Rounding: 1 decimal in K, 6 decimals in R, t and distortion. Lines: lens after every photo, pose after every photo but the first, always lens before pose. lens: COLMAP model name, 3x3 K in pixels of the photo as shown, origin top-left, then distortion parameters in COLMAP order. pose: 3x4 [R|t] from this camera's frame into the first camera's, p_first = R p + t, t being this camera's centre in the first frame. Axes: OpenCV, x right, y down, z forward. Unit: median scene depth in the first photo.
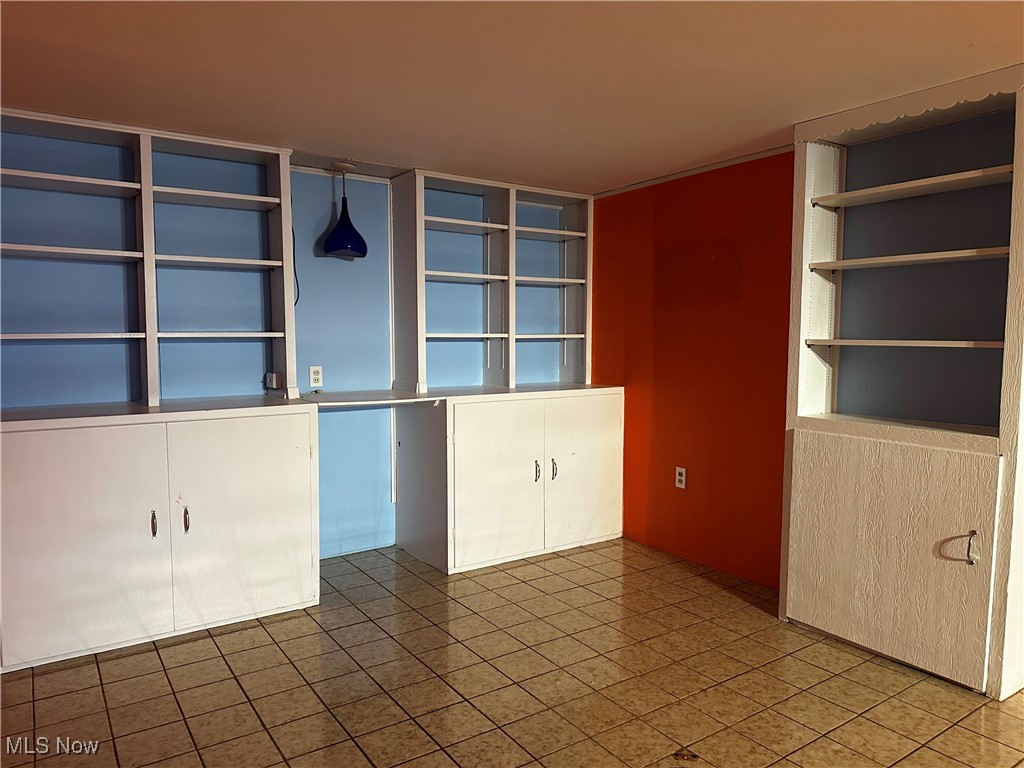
lens RADIAL K [[719.8, 0, 508.4], [0, 719.8, 389.2], [0, 0, 1]] dist [0.009489, -0.007716]
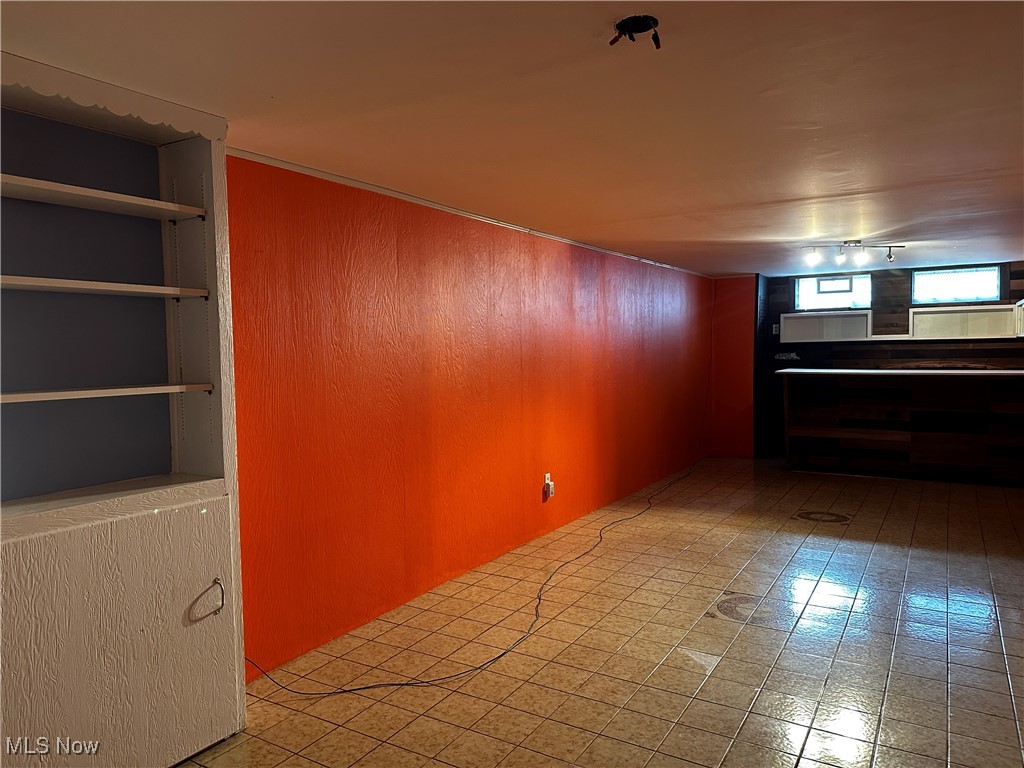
lens RADIAL K [[719.8, 0, 511.1], [0, 719.8, 385.4], [0, 0, 1]] dist [0.009489, -0.007716]
pose [[-0.430521, -0.040740, 0.901661, -0.348396], [0.080584, 0.993256, 0.083355, -0.099325], [-0.898976, 0.108545, -0.424335, 0.921001]]
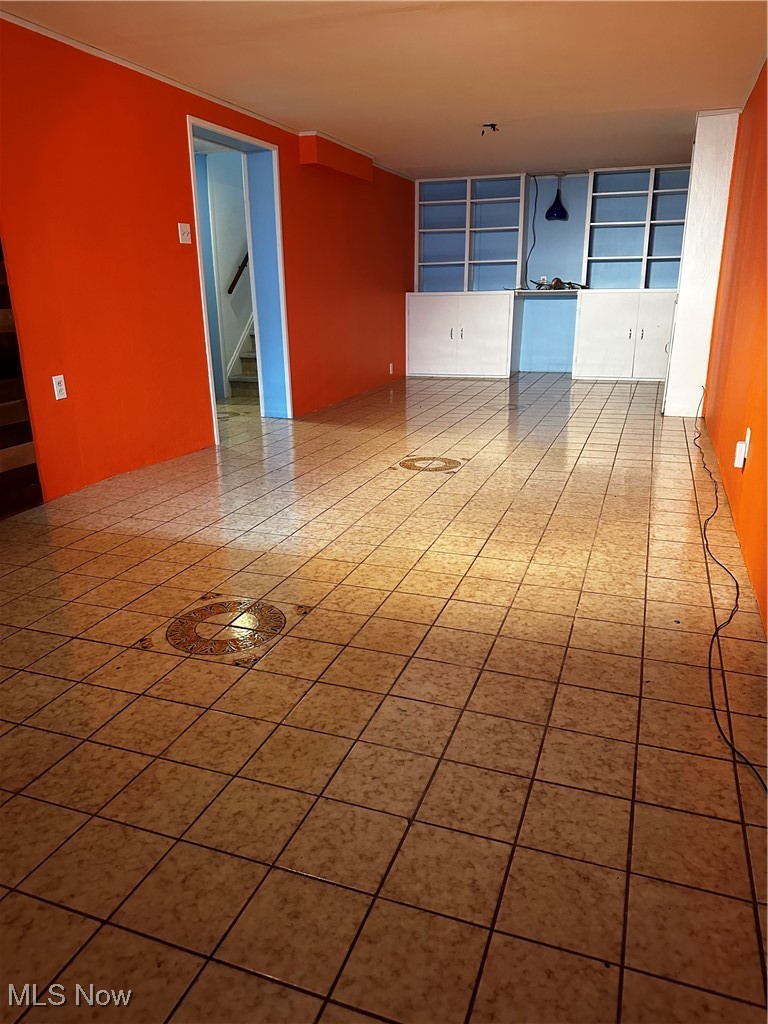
lens RADIAL K [[719.8, 0, 383.8], [0, 719.8, 510.8], [0, 0, 1]] dist [0.009489, -0.007716]
pose [[0.592707, 0.238171, -0.769398, 1.785714], [-0.048487, 0.964096, 0.261089, 0.142678], [0.803957, -0.117443, 0.582975, -0.987985]]
